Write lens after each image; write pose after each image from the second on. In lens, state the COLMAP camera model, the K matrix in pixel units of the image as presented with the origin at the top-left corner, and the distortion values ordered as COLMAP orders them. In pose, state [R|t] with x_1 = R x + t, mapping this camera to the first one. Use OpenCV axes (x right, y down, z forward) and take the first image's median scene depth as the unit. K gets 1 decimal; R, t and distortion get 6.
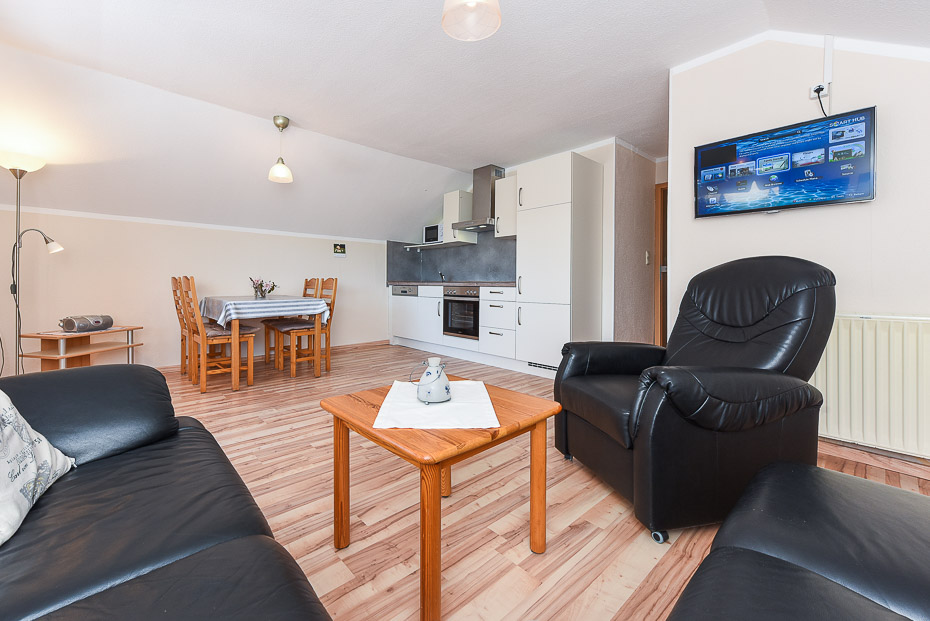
lens RADIAL K [[392.3, 0, 458.8], [0, 392.3, 285.6], [0, 0, 1]] dist [-0.001407, -0.000544]
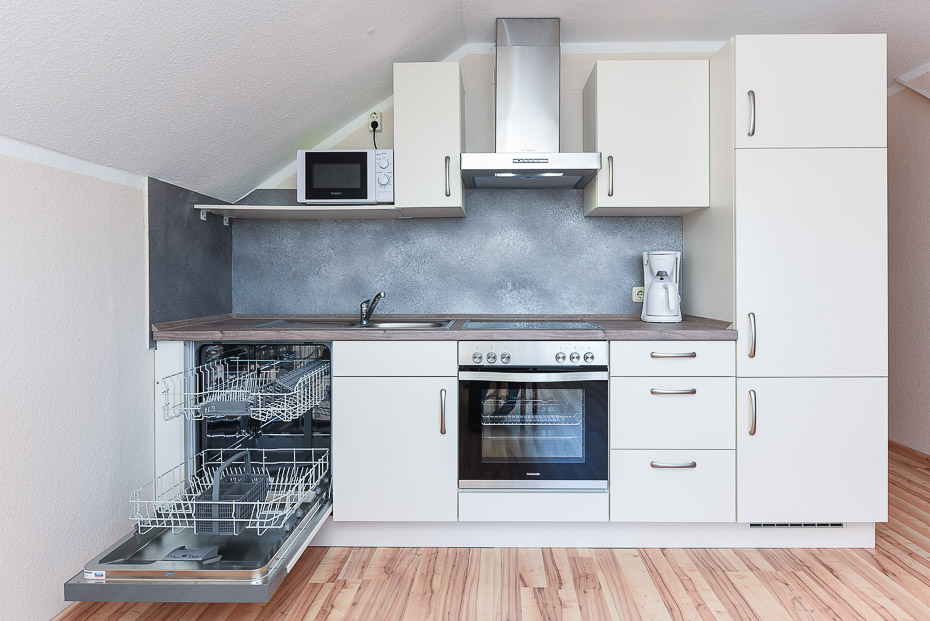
lens RADIAL K [[531.2, 0, 495.8], [0, 531.2, 282.0], [0, 0, 1]] dist [0.001479, 0.002111]
pose [[0.685624, -0.012193, 0.727853, -0.348522], [0.010124, 0.999923, 0.007214, -0.051693], [-0.727885, 0.002423, 0.685695, 0.693089]]
